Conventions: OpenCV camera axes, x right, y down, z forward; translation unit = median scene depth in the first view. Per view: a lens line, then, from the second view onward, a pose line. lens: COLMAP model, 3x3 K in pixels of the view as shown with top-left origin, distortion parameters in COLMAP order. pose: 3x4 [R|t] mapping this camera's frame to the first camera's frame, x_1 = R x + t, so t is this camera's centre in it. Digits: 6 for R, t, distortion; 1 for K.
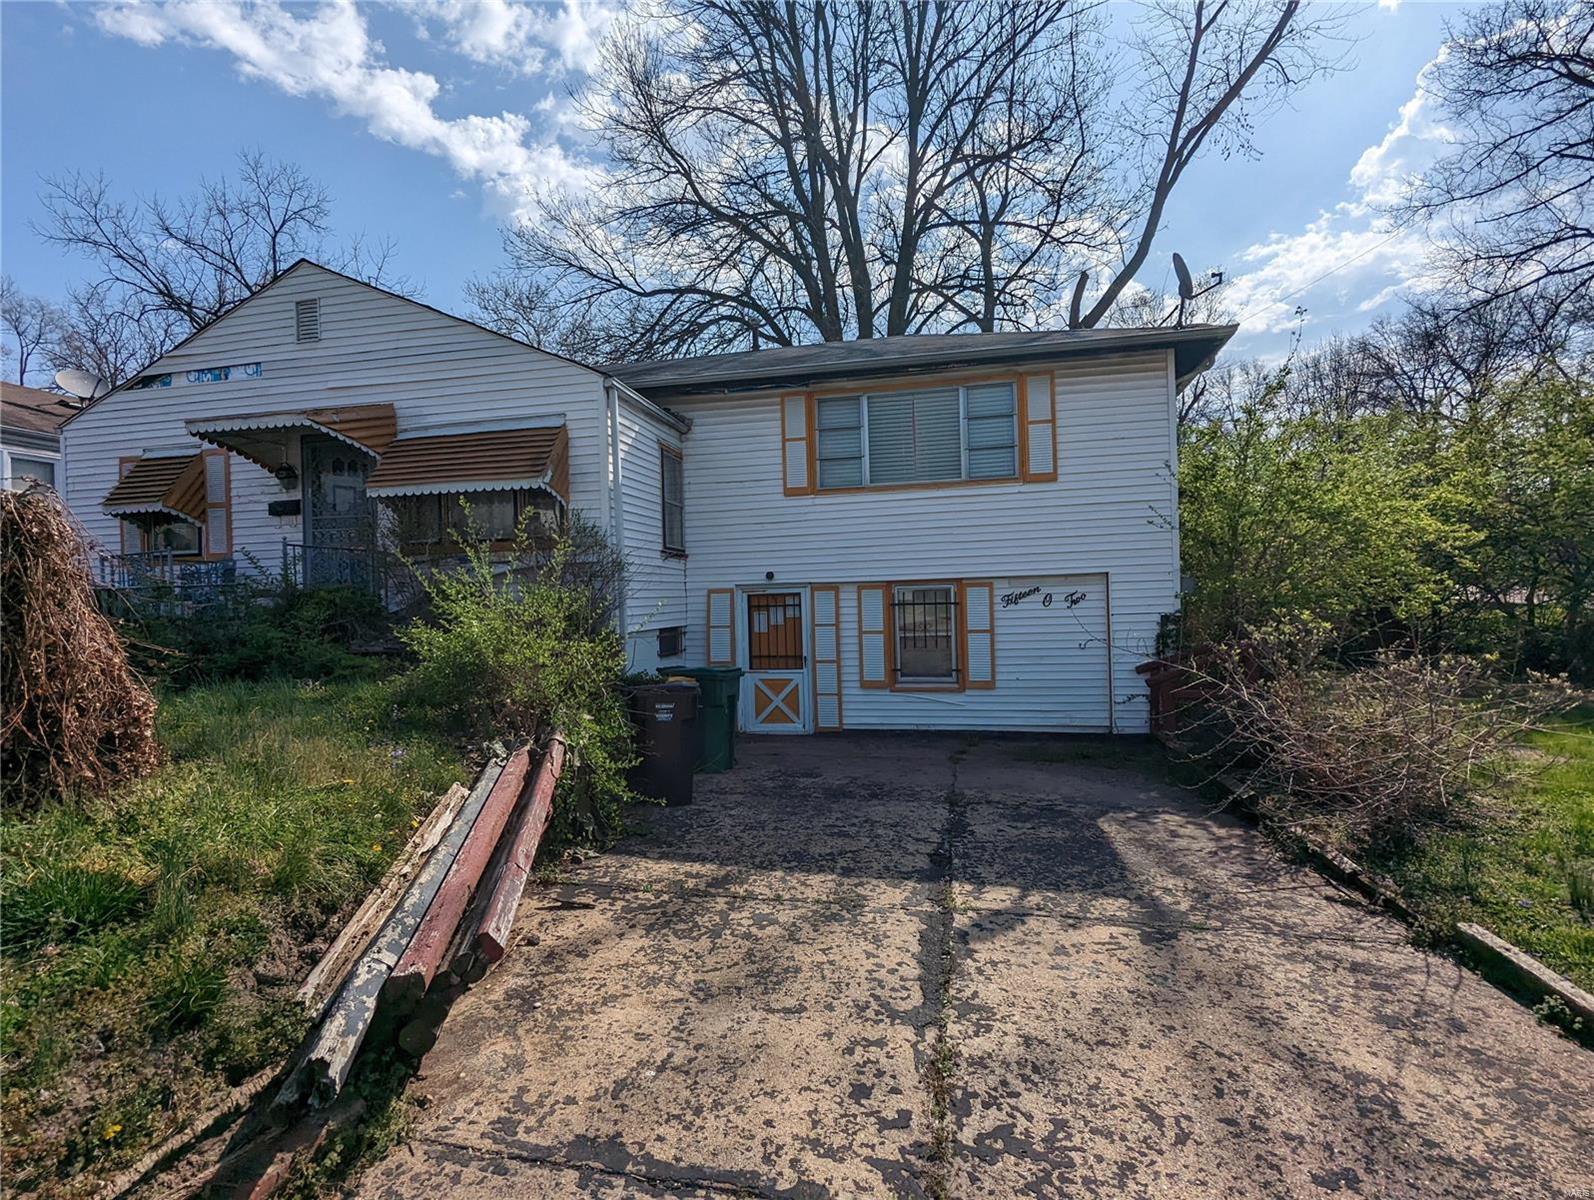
lens RADIAL K [[748.5, 0, 790.9], [0, 748.5, 601.0], [0, 0, 1]] dist [-0.004396, 0.000263]
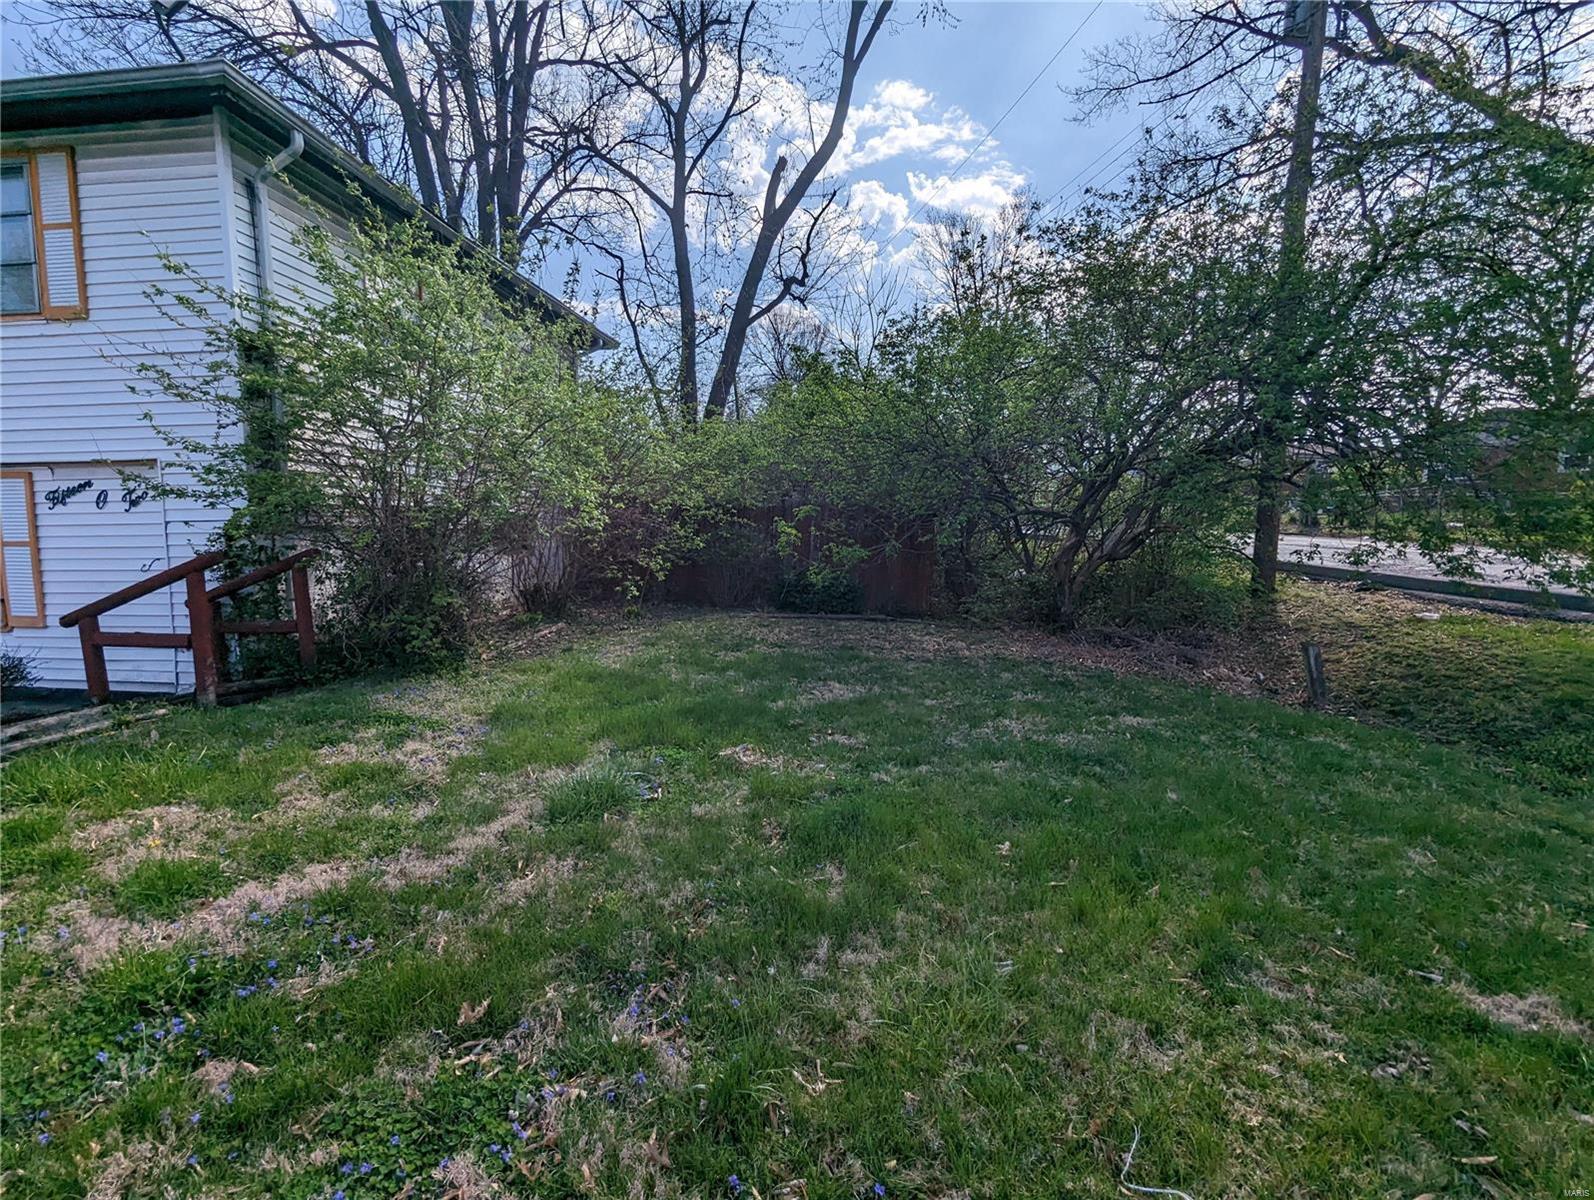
lens RADIAL K [[748.5, 0, 795.6], [0, 748.5, 601.4], [0, 0, 1]] dist [-0.004396, 0.000263]
pose [[0.995957, 0.017365, 0.088140, 0.891972], [-0.023777, 0.997105, 0.072228, 0.026601], [-0.086630, -0.074032, 0.993486, 0.254859]]
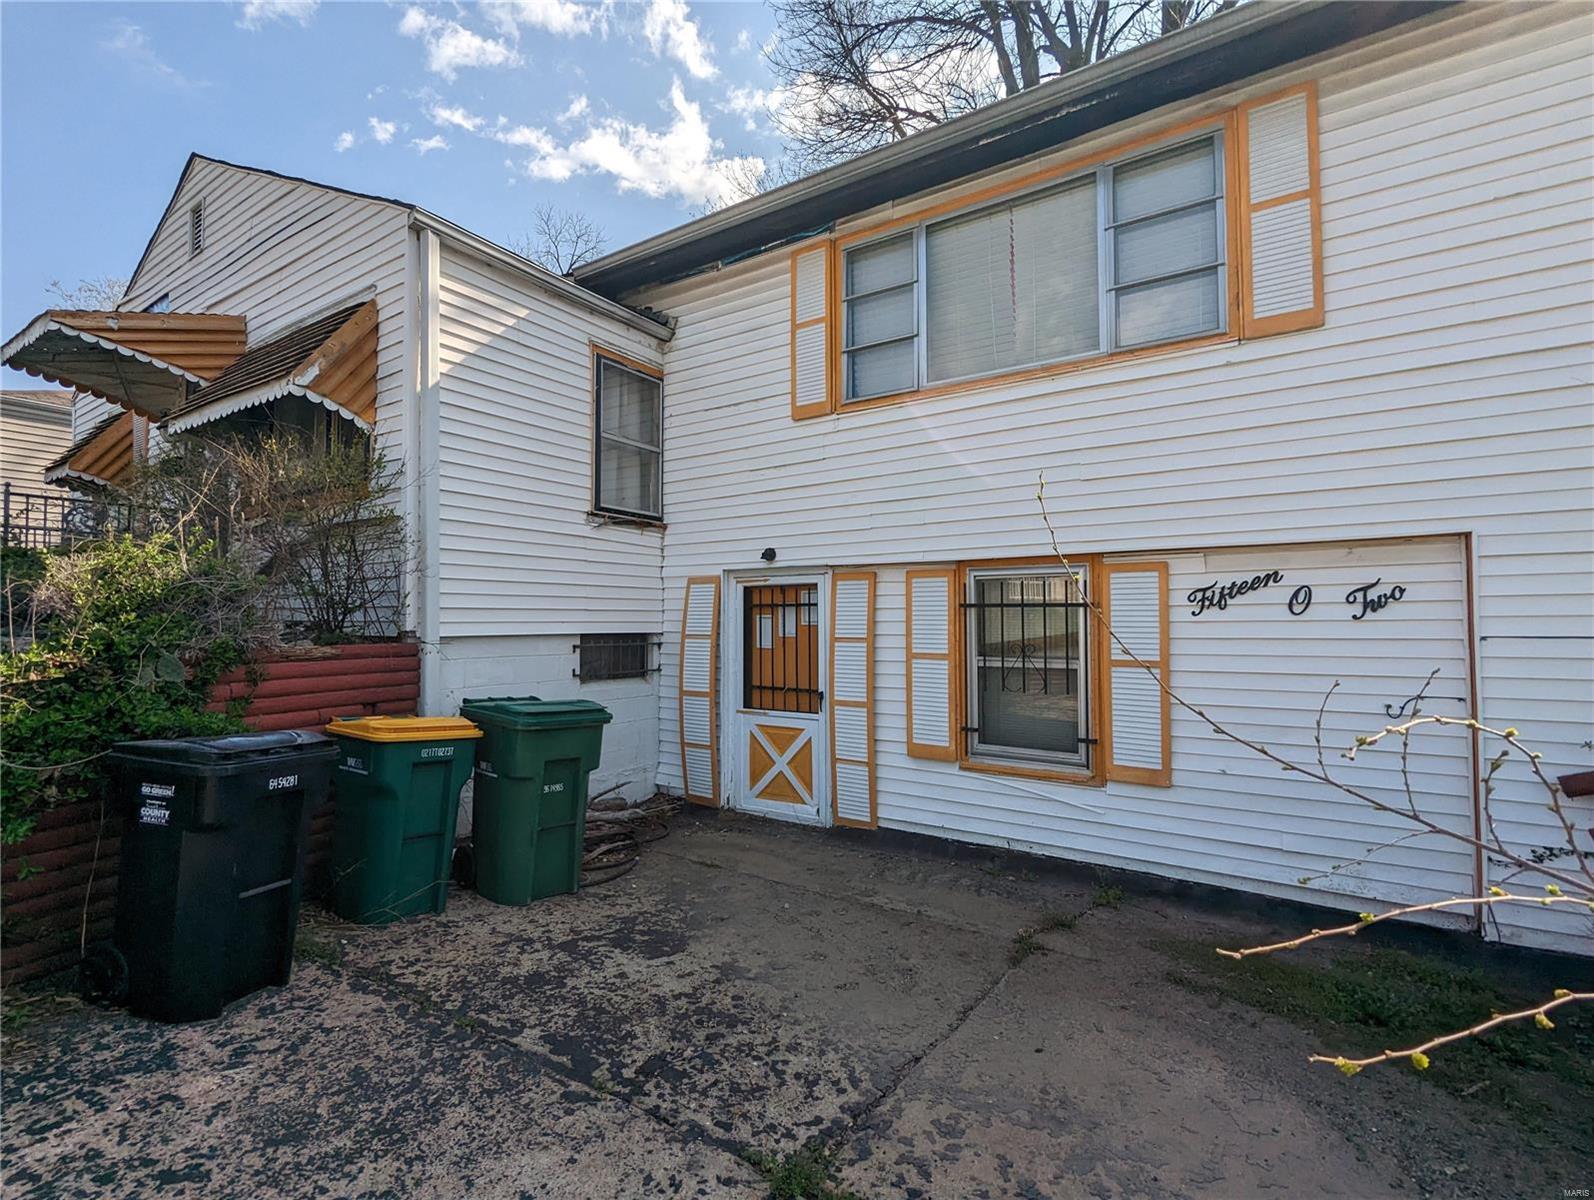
lens RADIAL K [[748.5, 0, 793.6], [0, 748.5, 595.8], [0, 0, 1]] dist [-0.004396, 0.000263]
pose [[0.927503, 0.016058, -0.373471, 0.224134], [-0.028757, 0.999181, -0.028457, 0.016894], [0.372709, 0.037134, 0.927205, 0.467439]]
